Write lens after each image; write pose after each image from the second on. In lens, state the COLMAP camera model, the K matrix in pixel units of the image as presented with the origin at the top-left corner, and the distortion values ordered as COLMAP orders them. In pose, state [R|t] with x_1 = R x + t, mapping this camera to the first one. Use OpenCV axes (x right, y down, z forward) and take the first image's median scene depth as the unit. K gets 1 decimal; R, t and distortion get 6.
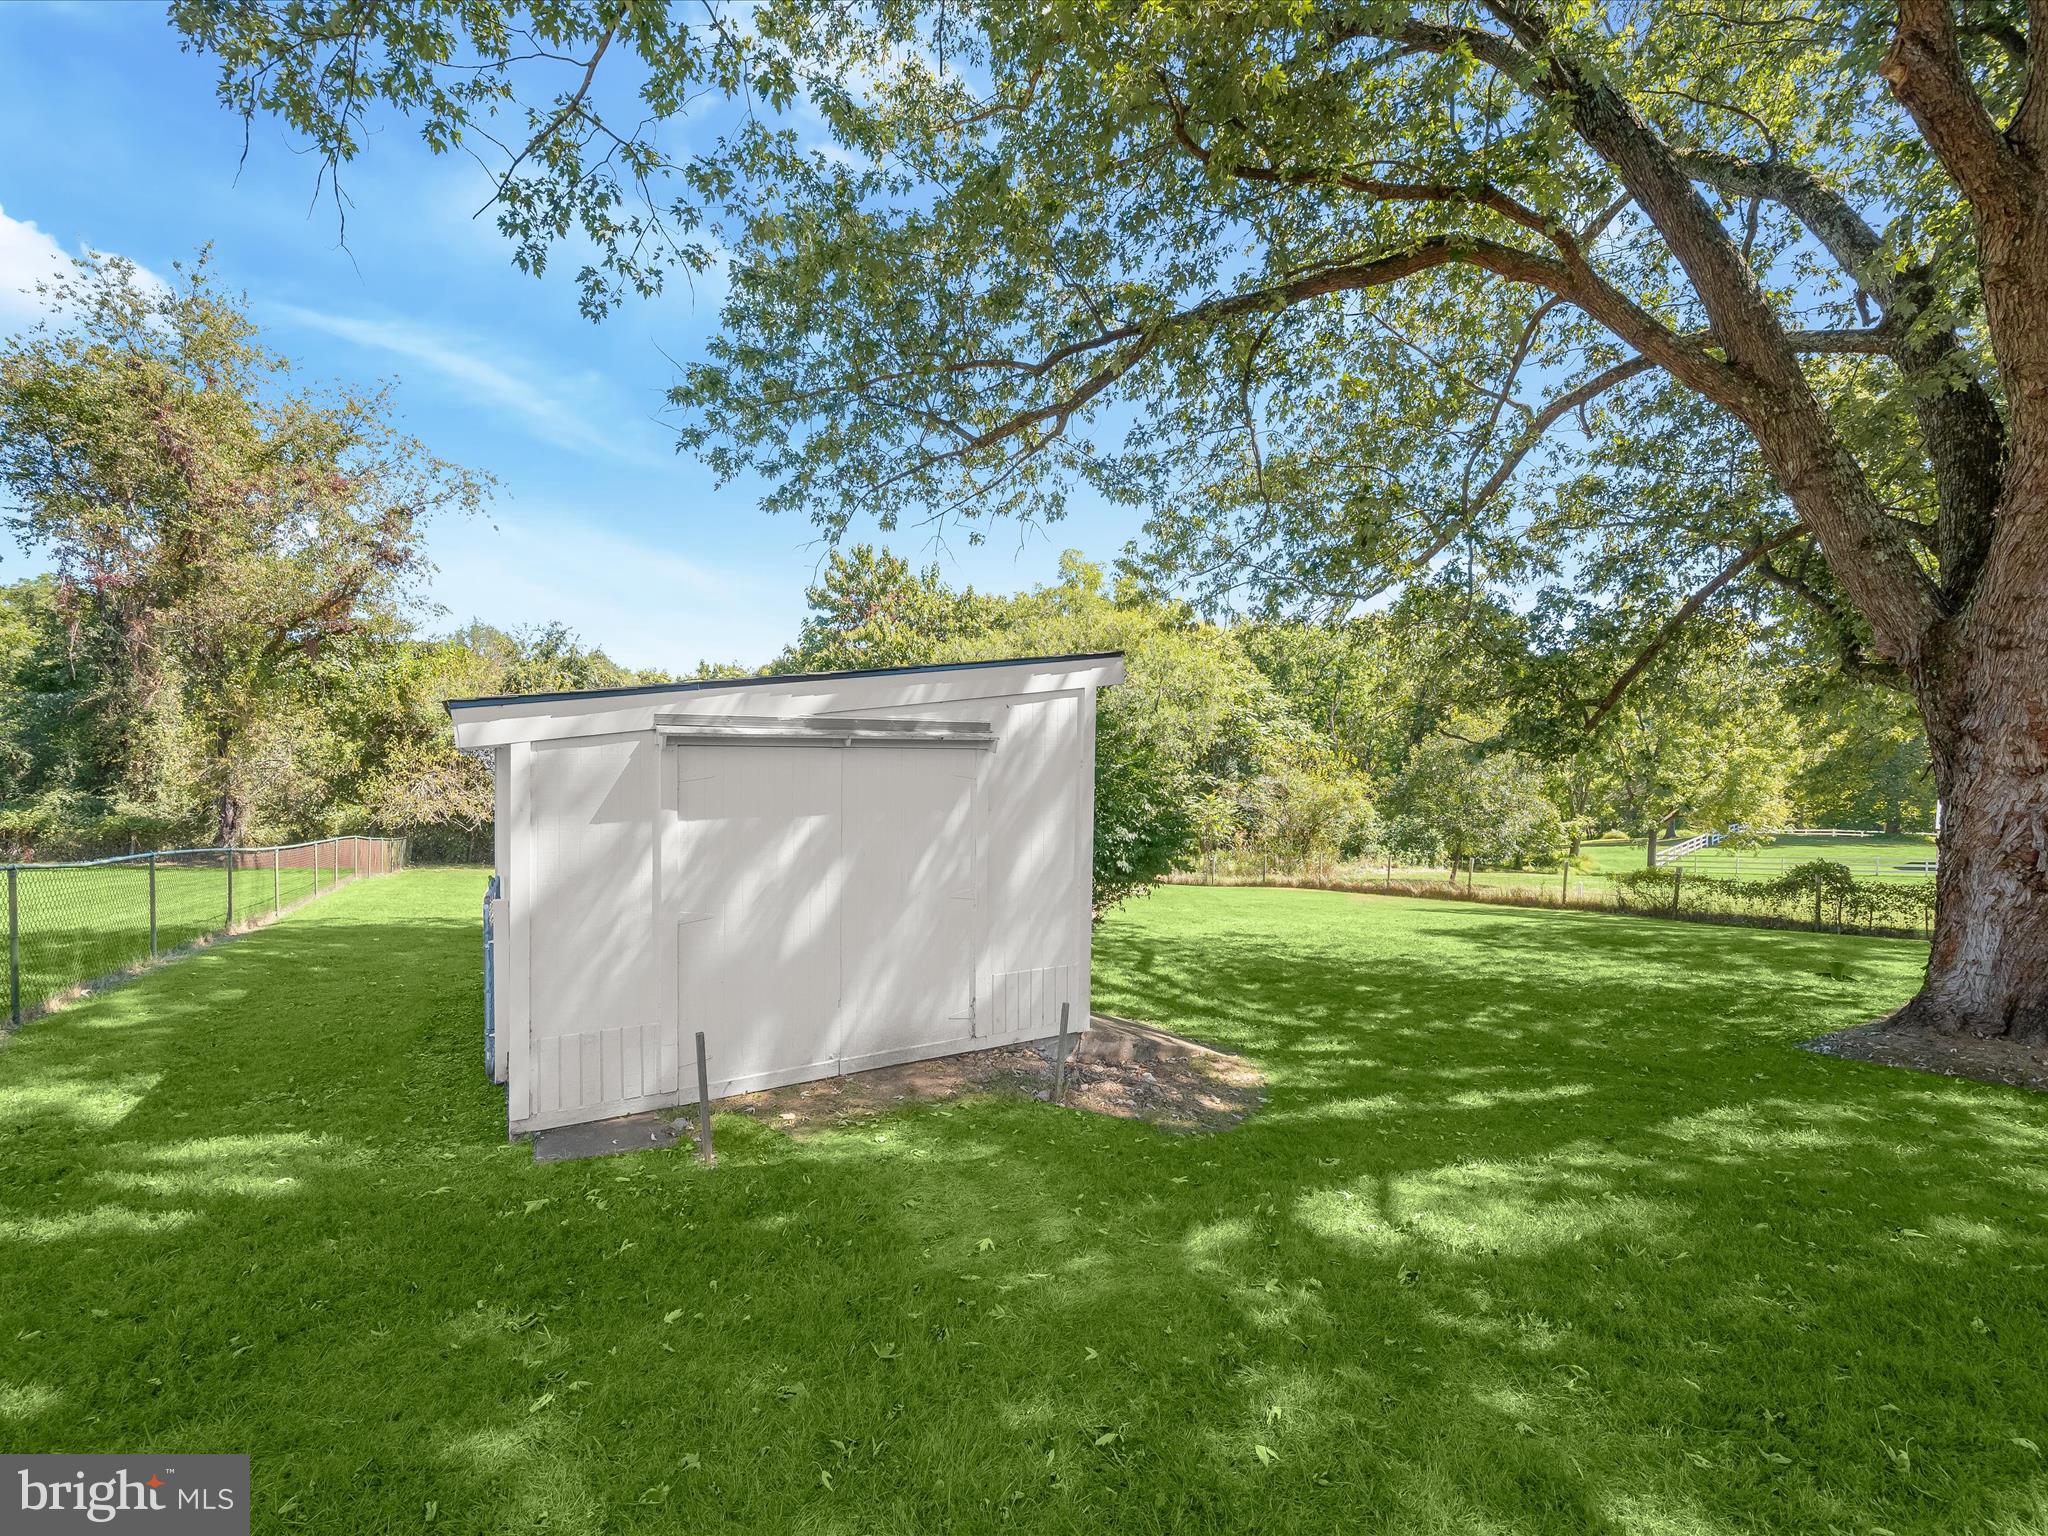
lens RADIAL K [[905.3, 0, 1028.6], [0, 905.3, 753.8], [0, 0, 1]] dist [-0.000745, -0.000414]
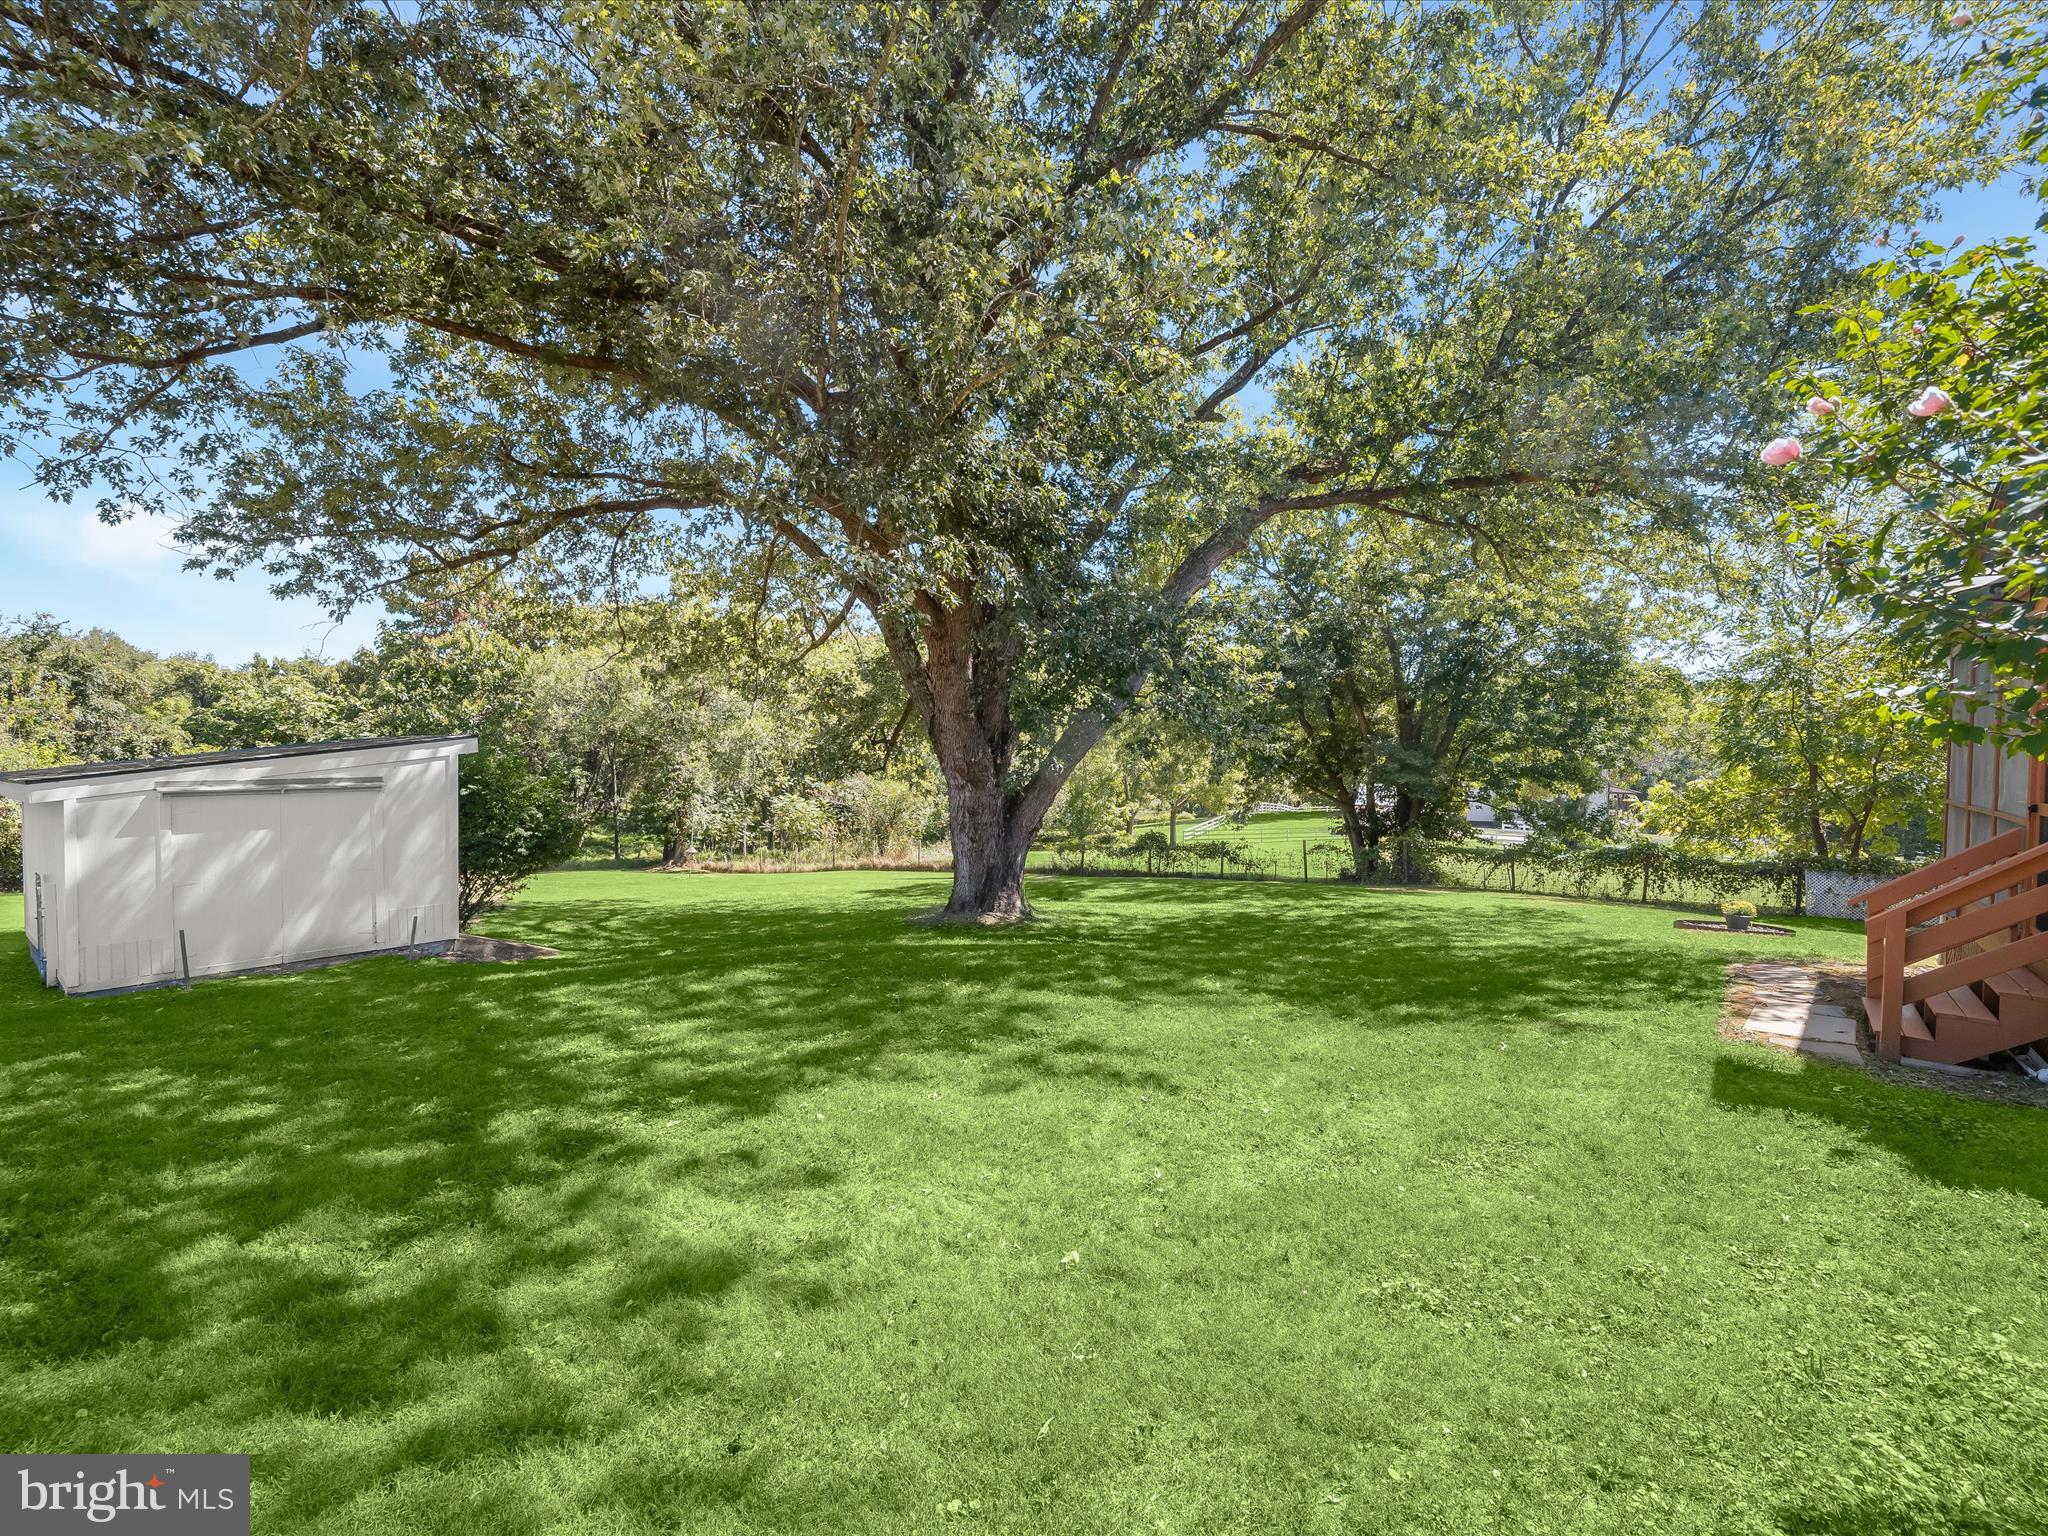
lens RADIAL K [[905.3, 0, 1028.6], [0, 905.3, 753.8], [0, 0, 1]] dist [-0.000745, -0.000414]
pose [[0.938738, -0.010933, 0.344459, 0.361284], [0.008831, 0.999932, 0.007669, -0.053045], [-0.344519, -0.004158, 0.938770, -0.783064]]
